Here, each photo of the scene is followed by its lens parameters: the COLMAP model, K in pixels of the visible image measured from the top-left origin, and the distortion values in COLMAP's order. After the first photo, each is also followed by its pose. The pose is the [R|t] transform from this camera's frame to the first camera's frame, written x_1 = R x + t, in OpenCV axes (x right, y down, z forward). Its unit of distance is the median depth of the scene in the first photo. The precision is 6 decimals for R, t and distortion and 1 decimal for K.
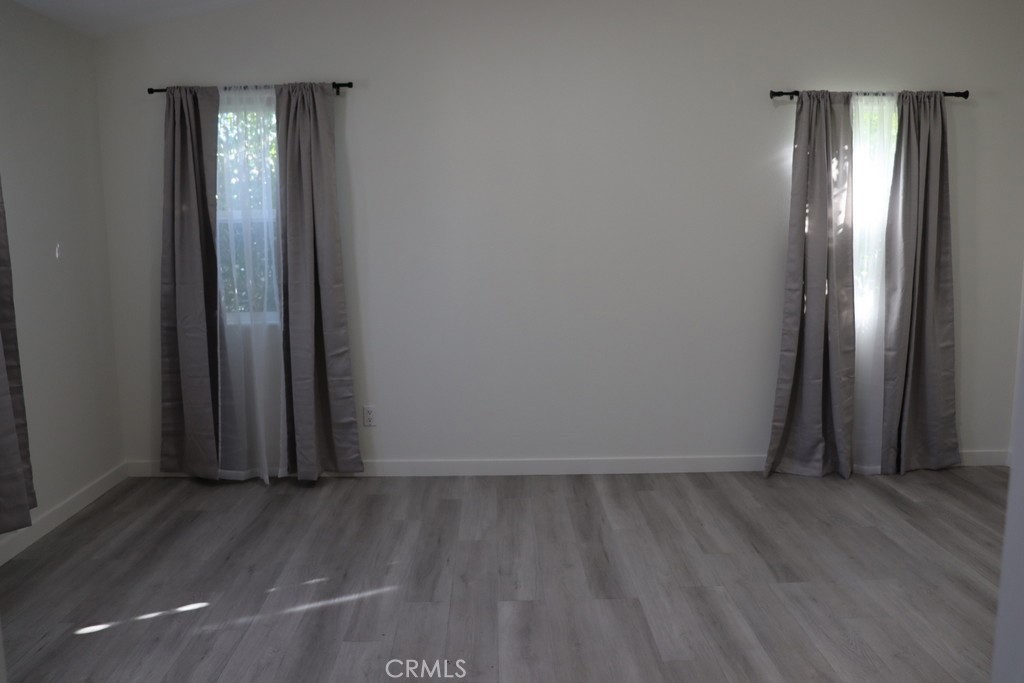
lens RADIAL K [[843.9, 0, 511.8], [0, 843.9, 353.9], [0, 0, 1]] dist [-0.180353, 0.166981]
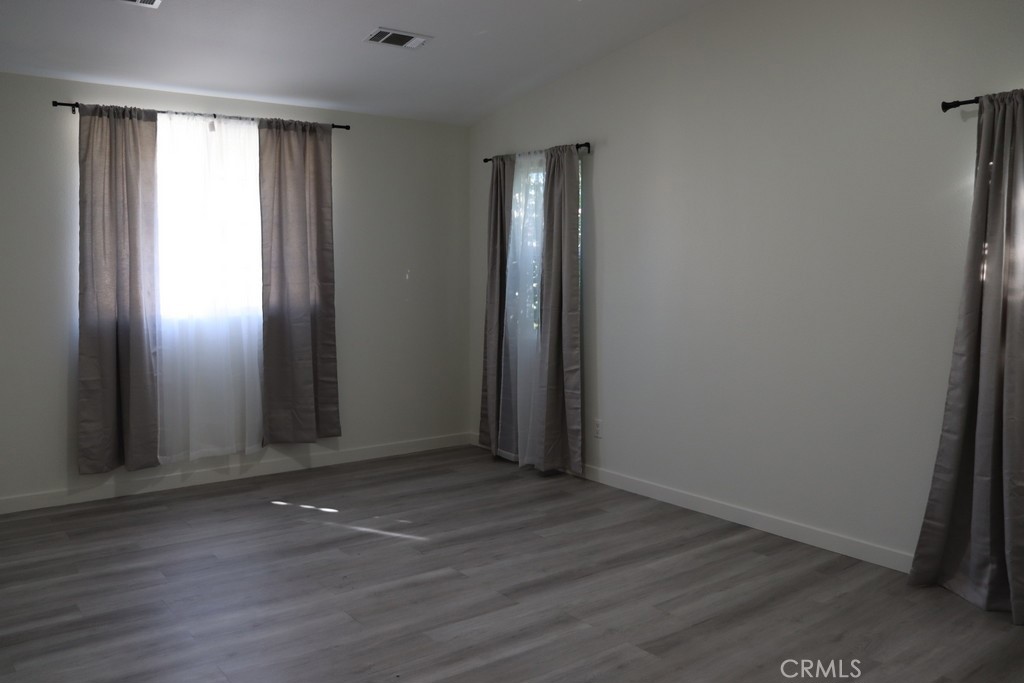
lens RADIAL K [[843.9, 0, 511.8], [0, 843.9, 353.9], [0, 0, 1]] dist [-0.180353, 0.166981]
pose [[0.596973, 0.097971, -0.796257, 0.714421], [-0.134502, 0.990690, 0.021055, -0.038339], [0.790906, 0.094529, 0.604593, 0.215814]]
